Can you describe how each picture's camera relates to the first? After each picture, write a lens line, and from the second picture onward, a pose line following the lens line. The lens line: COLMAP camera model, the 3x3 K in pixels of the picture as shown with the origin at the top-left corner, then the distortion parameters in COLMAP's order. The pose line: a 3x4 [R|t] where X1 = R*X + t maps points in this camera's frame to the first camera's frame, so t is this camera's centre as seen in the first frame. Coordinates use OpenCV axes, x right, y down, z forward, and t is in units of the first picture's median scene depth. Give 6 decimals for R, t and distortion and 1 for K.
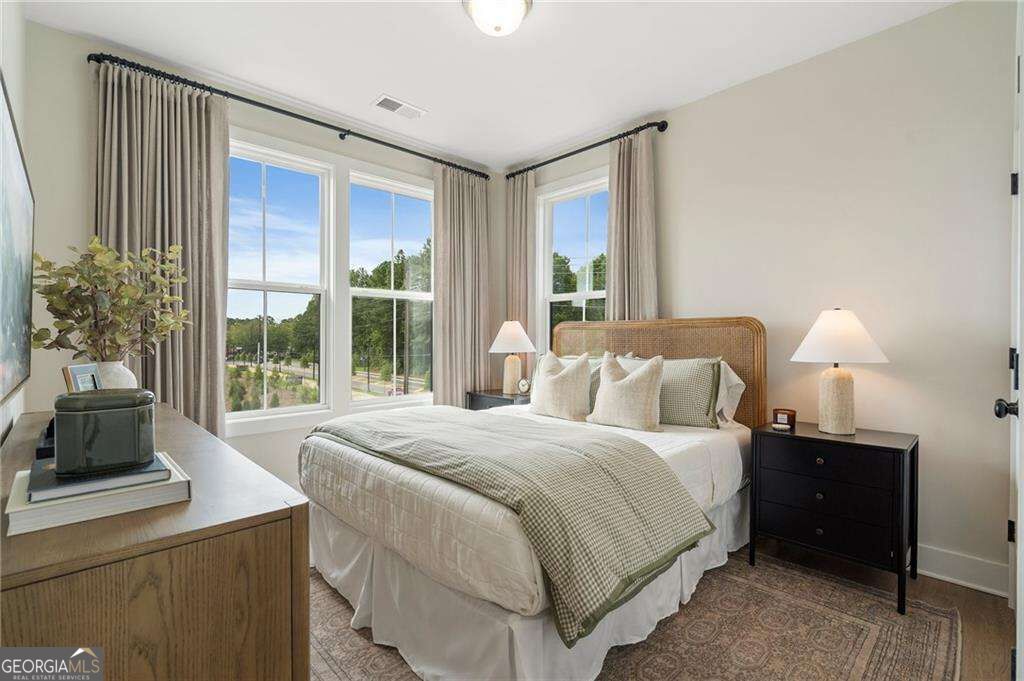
lens RADIAL K [[475.1, 0, 510.5], [0, 475.1, 336.8], [0, 0, 1]] dist [-0.003863, 0.001285]
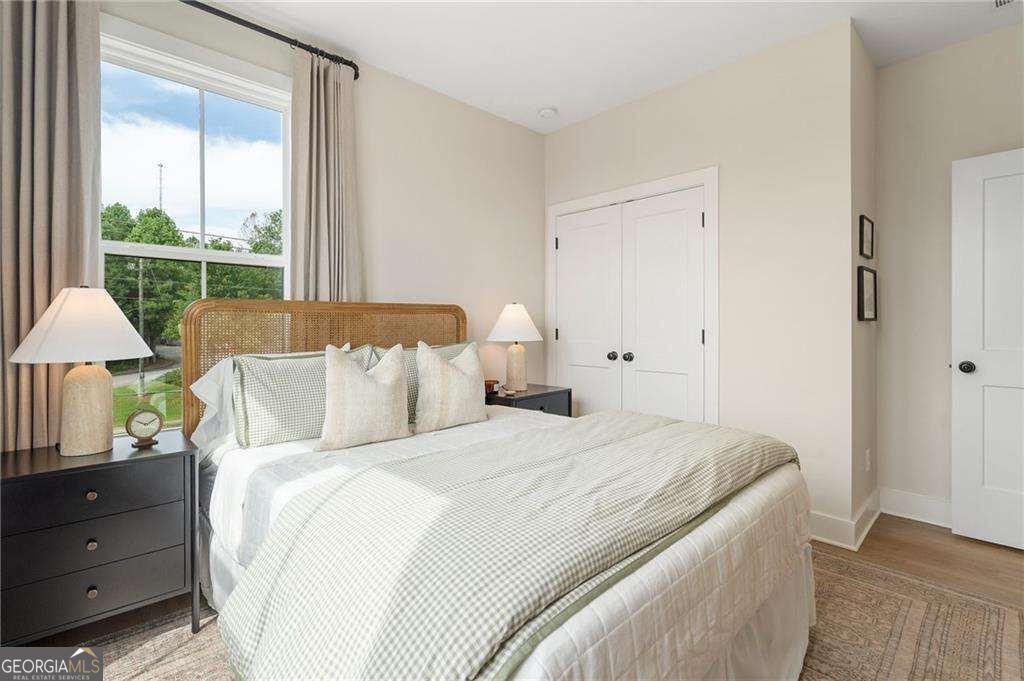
lens RADIAL K [[475.1, 0, 485.6], [0, 475.1, 327.4], [0, 0, 1]] dist [-0.003863, 0.001285]
pose [[0.020258, -0.000060, 0.999795, -0.599102], [0.009205, 0.999958, -0.000127, 0.010860], [-0.999752, 0.009206, 0.020258, 0.871746]]
